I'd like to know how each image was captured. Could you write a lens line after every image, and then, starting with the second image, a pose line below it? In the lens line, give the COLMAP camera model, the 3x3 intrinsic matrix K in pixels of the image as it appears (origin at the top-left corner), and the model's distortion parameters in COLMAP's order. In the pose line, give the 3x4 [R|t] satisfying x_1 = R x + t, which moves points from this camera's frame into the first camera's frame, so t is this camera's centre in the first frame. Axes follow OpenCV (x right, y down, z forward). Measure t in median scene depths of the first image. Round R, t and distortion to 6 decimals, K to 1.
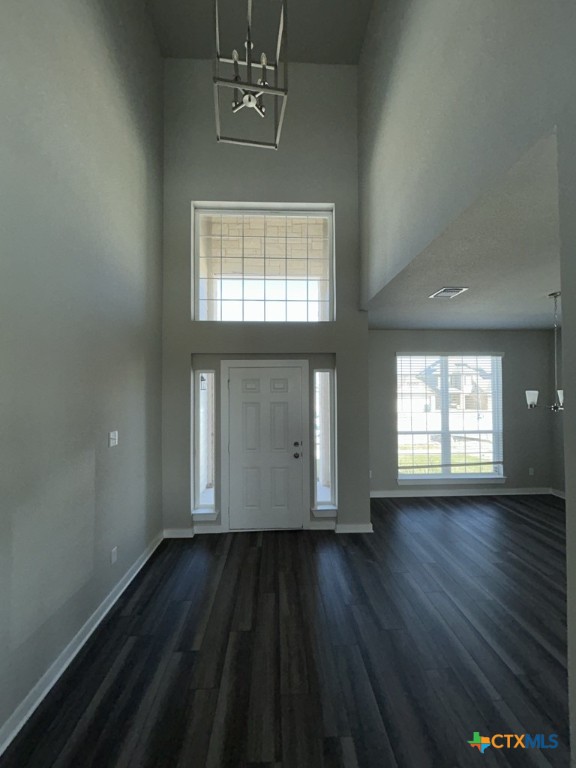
lens RADIAL K [[307.1, 0, 288.0], [0, 307.1, 384.0], [0, 0, 1]] dist [0.000210, 0.000026]
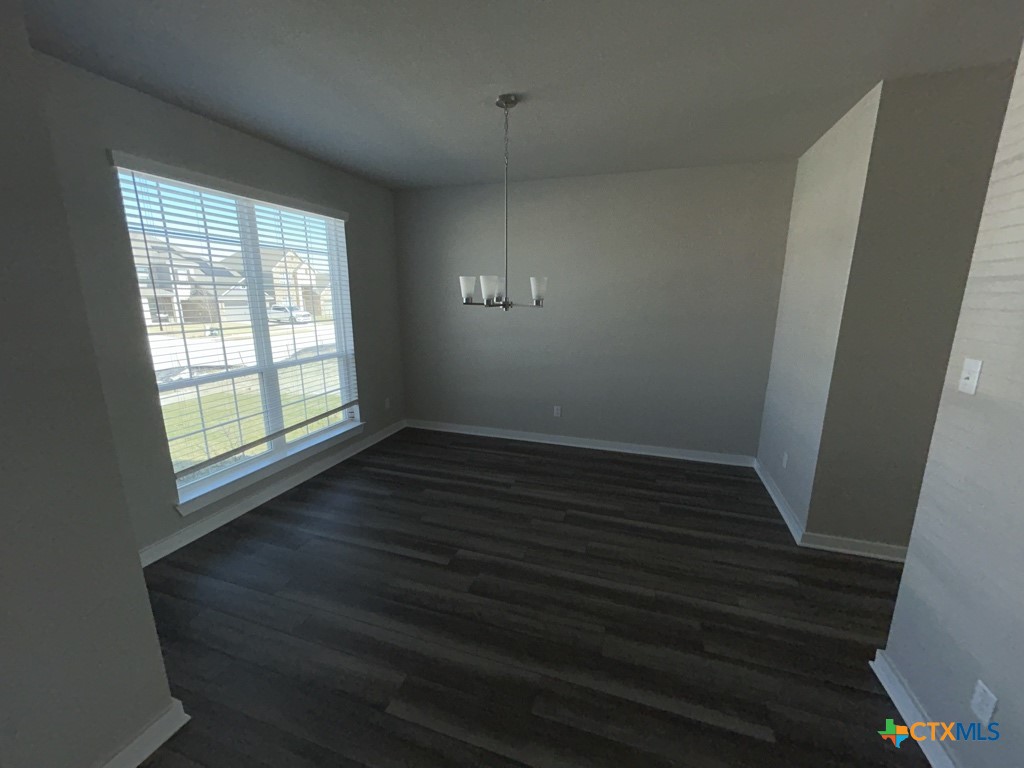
lens RADIAL K [[409.5, 0, 513.3], [0, 409.5, 380.9], [0, 0, 1]] dist [0.000210, 0.000026]
pose [[0.341562, -0.191029, 0.920241, 0.051685], [-0.022067, 0.977226, 0.211049, 0.033270], [-0.939600, -0.092394, 0.329568, 0.433451]]
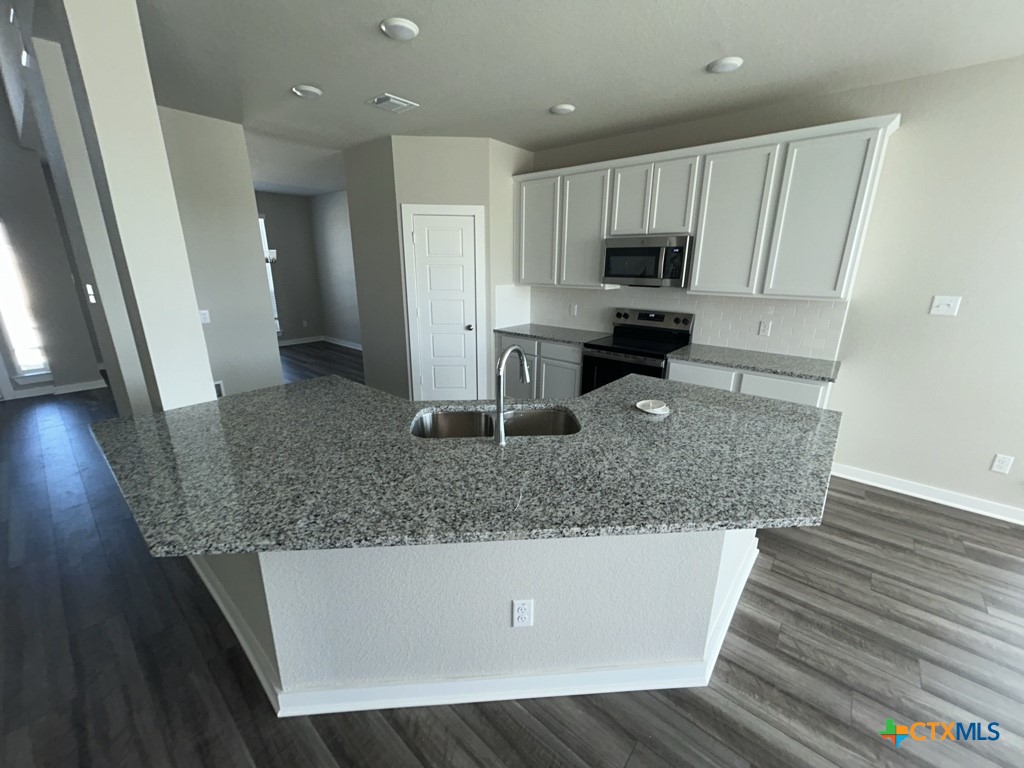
lens RADIAL K [[409.5, 0, 513.3], [0, 409.5, 380.9], [0, 0, 1]] dist [0.000210, 0.000026]
pose [[0.673987, -0.194250, 0.712748, 0.158328], [-0.025497, 0.958119, 0.285233, 0.022119], [-0.738303, -0.210416, 0.640807, -0.665834]]
